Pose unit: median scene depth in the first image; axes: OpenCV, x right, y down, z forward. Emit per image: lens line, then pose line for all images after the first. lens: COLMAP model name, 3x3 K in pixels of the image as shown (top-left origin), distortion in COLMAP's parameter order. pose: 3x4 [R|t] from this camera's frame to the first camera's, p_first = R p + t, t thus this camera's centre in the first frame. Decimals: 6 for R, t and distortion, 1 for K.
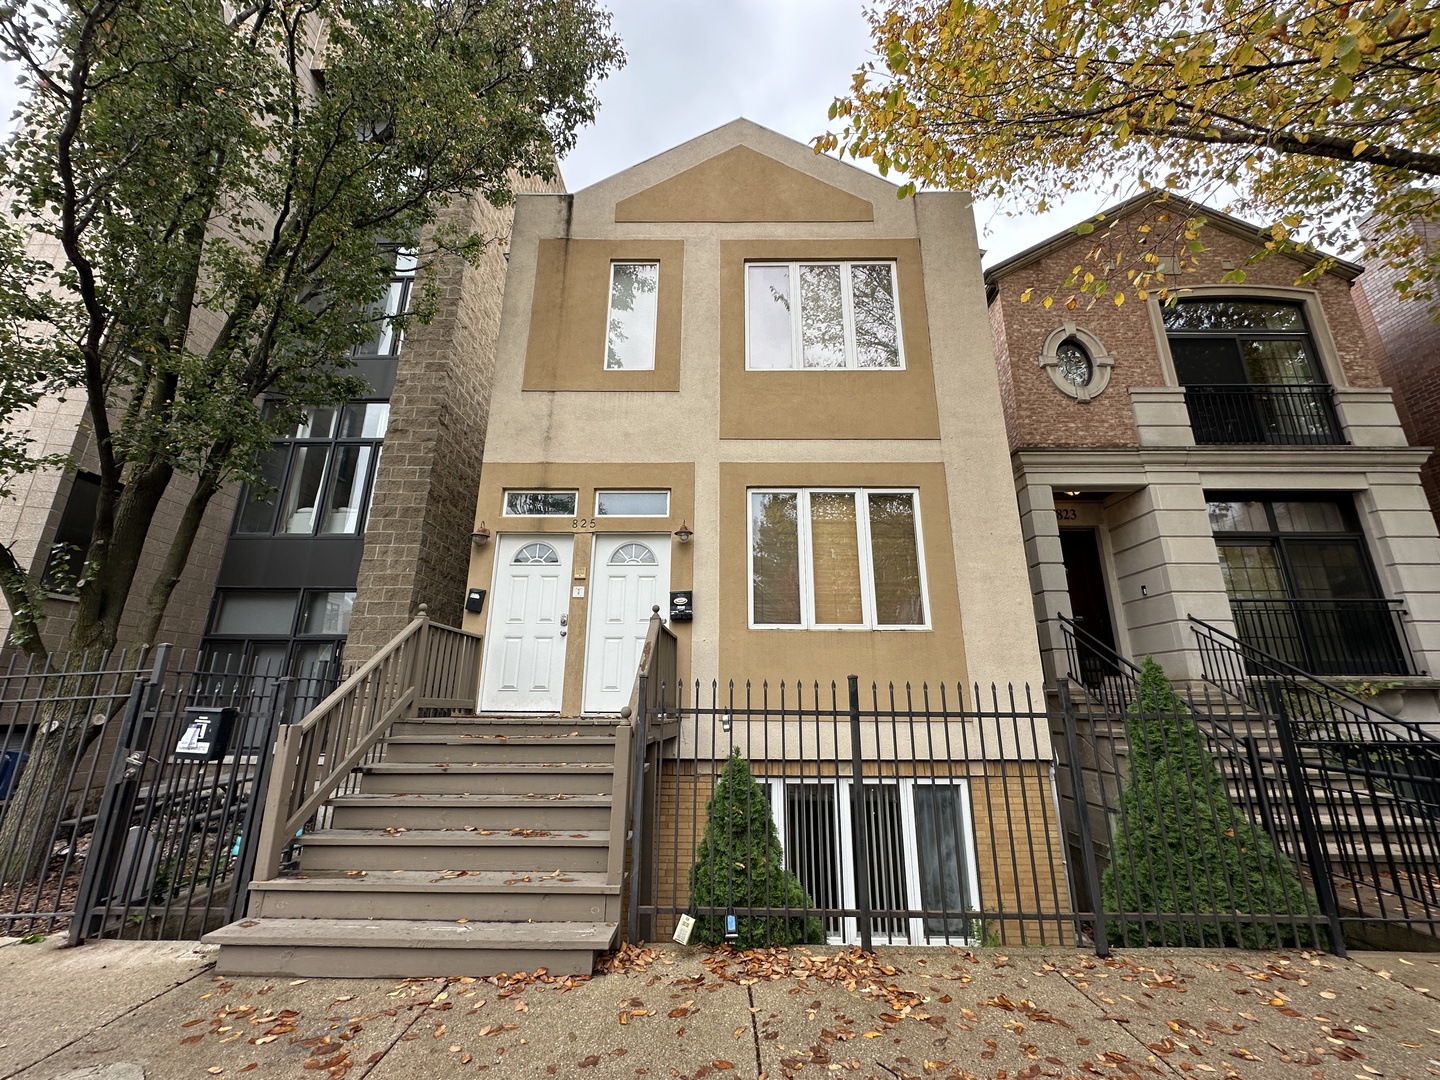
lens RADIAL K [[571.9, 0, 719.3], [0, 571.9, 539.3], [0, 0, 1]] dist [-0.004260, 0.000634]
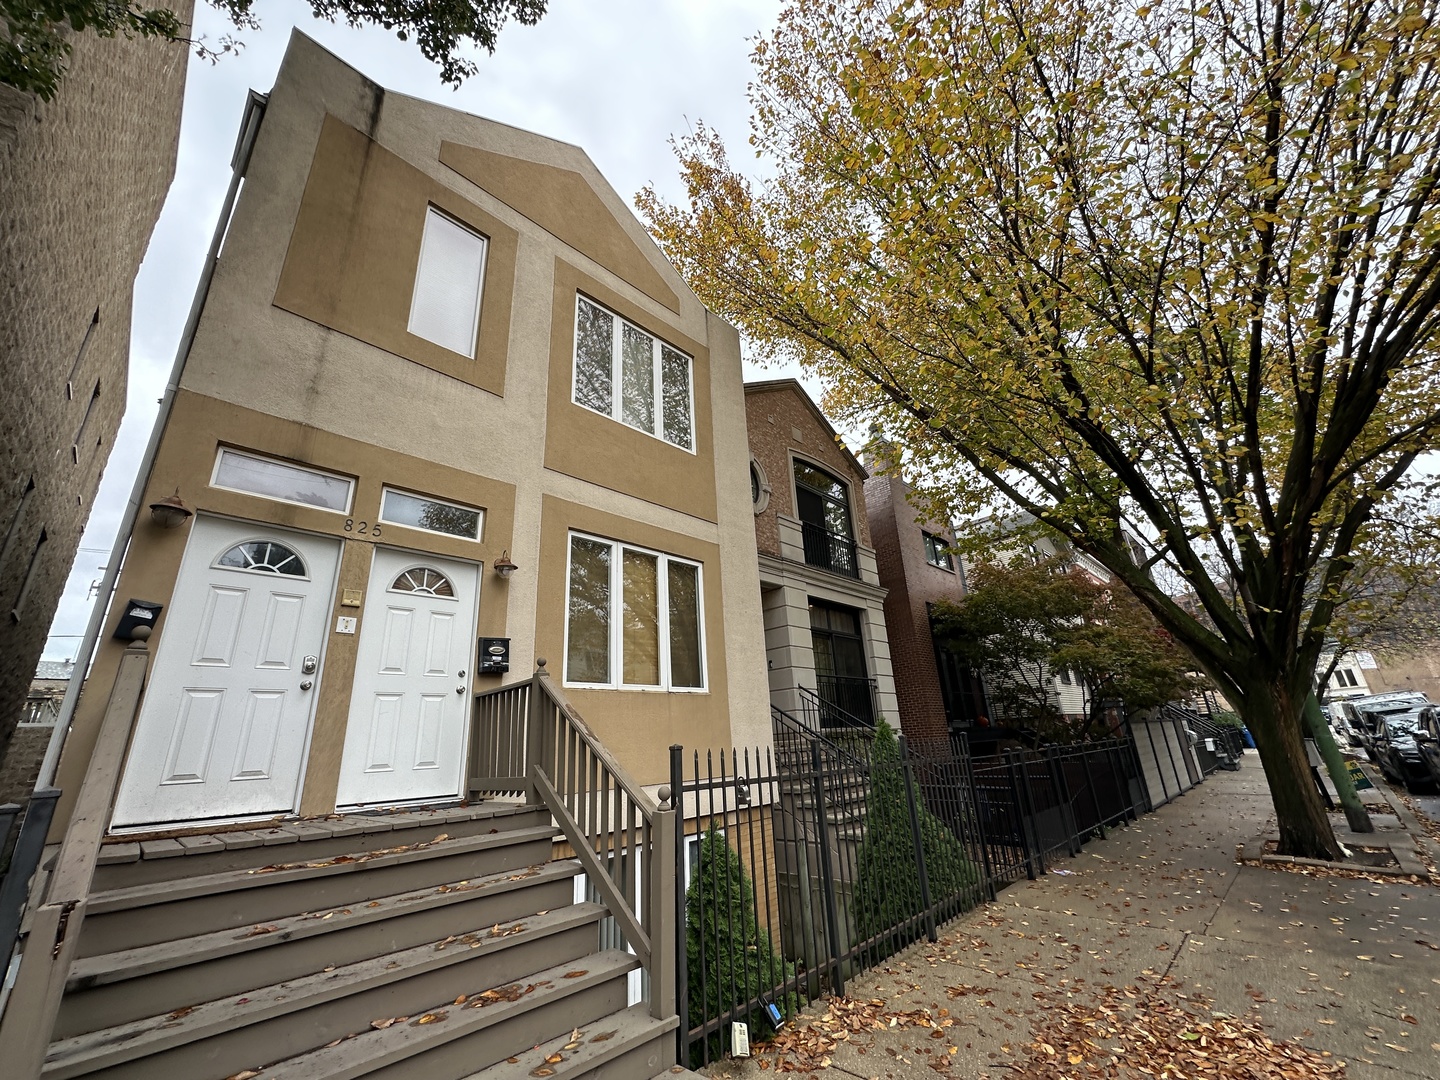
lens RADIAL K [[571.9, 0, 717.7], [0, 571.9, 540.9], [0, 0, 1]] dist [-0.004260, 0.000634]
pose [[0.689052, 0.205528, 0.694957, -0.416511], [-0.143619, 0.978650, -0.147029, 0.028427], [-0.710338, 0.001502, 0.703859, 0.191952]]
